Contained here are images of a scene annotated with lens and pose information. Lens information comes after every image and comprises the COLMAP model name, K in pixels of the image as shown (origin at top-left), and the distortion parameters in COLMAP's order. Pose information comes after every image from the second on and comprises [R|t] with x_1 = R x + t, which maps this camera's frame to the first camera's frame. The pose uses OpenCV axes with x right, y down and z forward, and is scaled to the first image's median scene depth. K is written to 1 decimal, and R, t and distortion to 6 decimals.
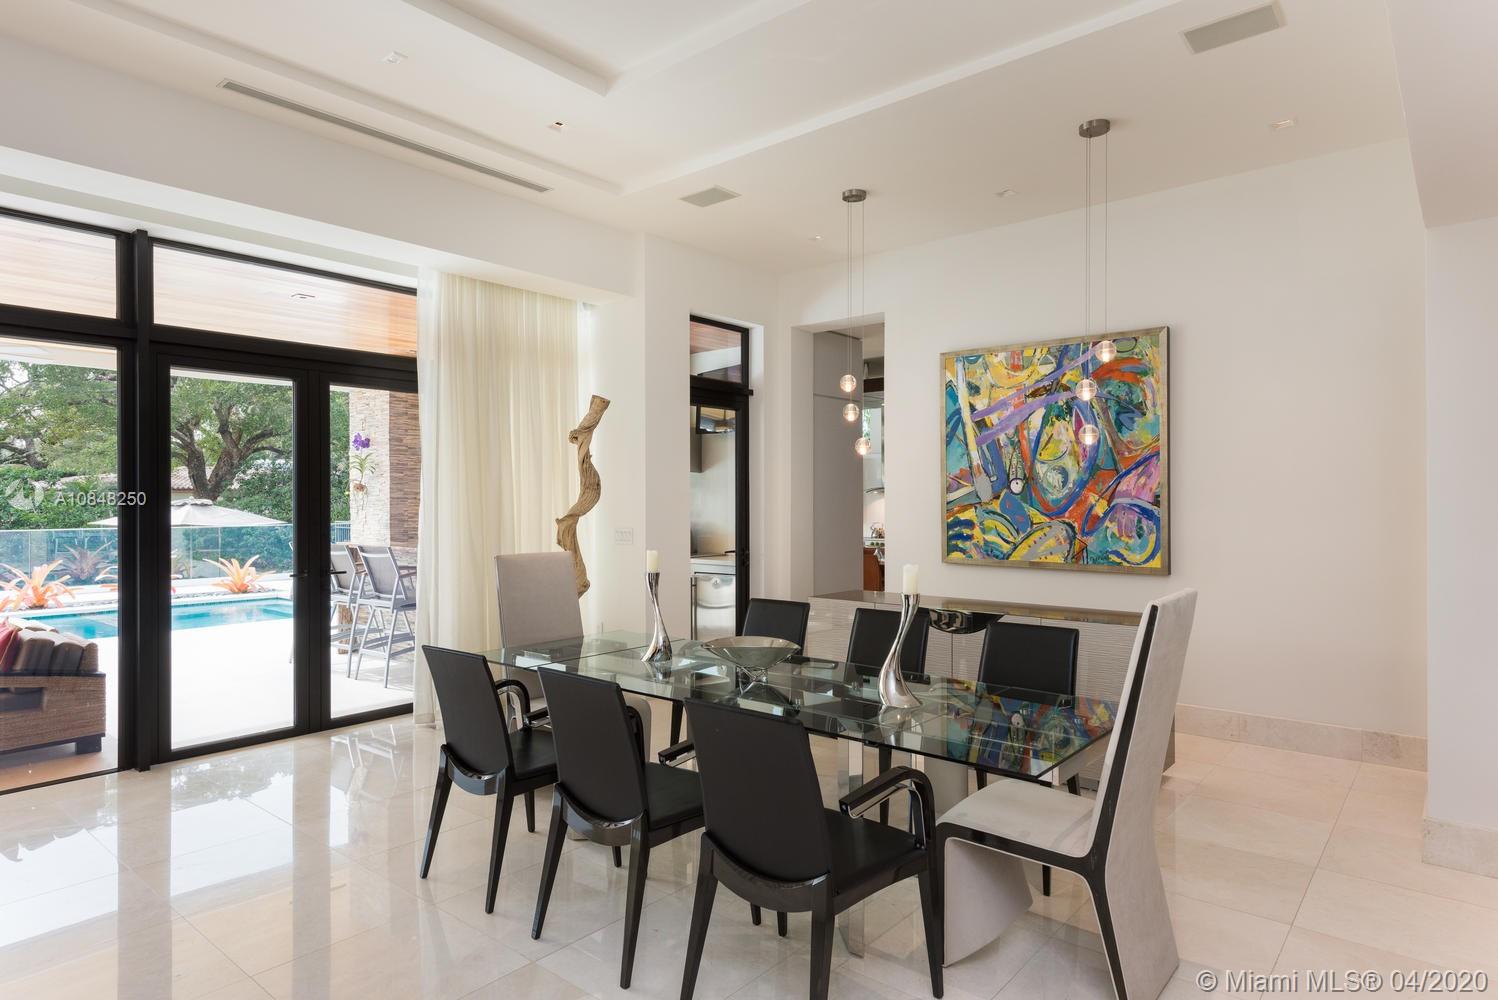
lens RADIAL K [[838.8, 0, 749.0], [0, 838.8, 500.0], [0, 0, 1]] dist [0.002751, -0.000442]
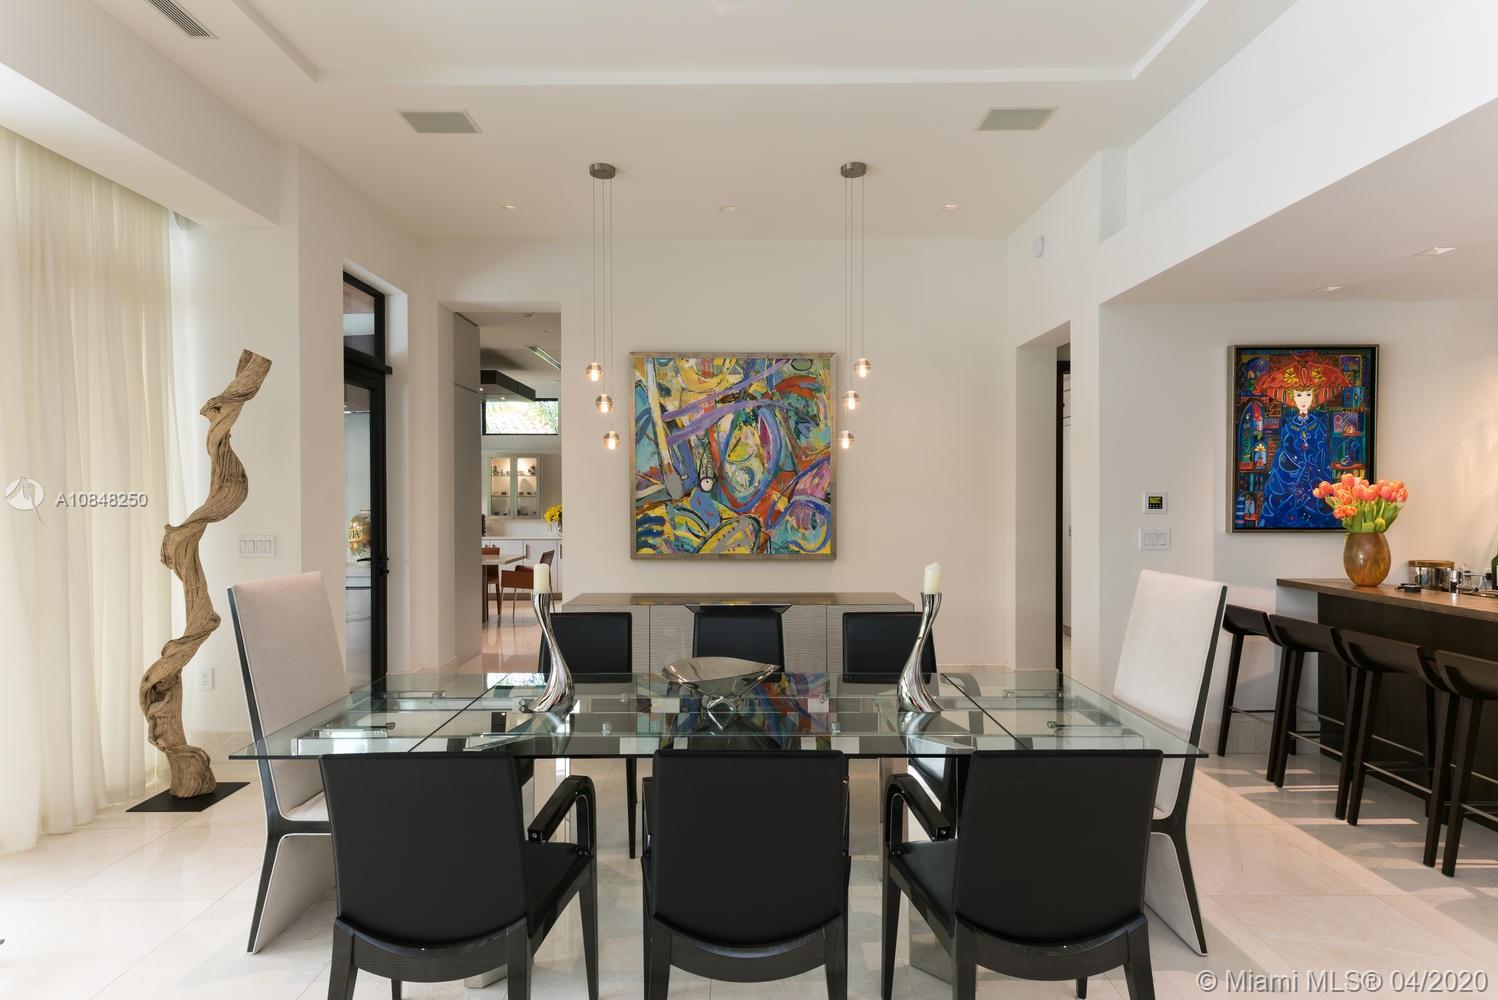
lens RADIAL K [[754.9, 0, 749.0], [0, 754.9, 500.0], [0, 0, 1]] dist [0.021767, -0.000033]
pose [[0.762888, -0.003778, 0.646520, -0.270891], [0.000377, 0.999985, 0.005398, -0.001794], [-0.646530, -0.003874, 0.762878, 0.229662]]
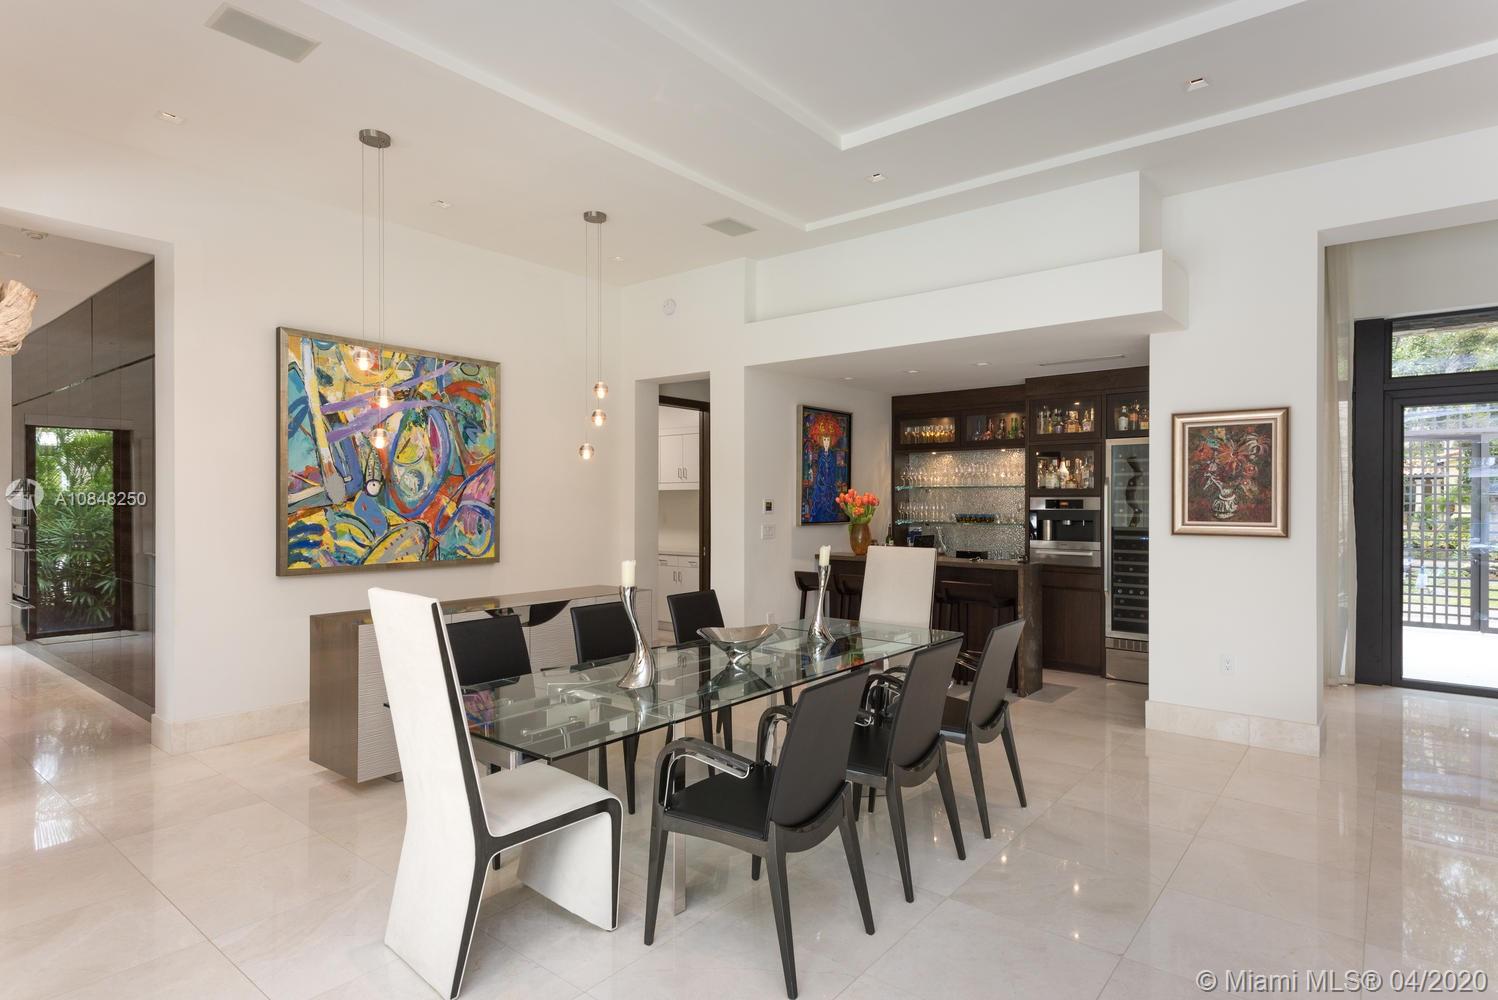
lens RADIAL K [[788.1, 0, 749.0], [0, 788.1, 500.0], [0, 0, 1]] dist [0.019160, -0.000267]
pose [[-0.014806, 0.001126, 0.999890, -0.616811], [-0.003632, 0.999993, -0.001180, -0.002861], [-0.999884, -0.003649, -0.014802, 0.587582]]
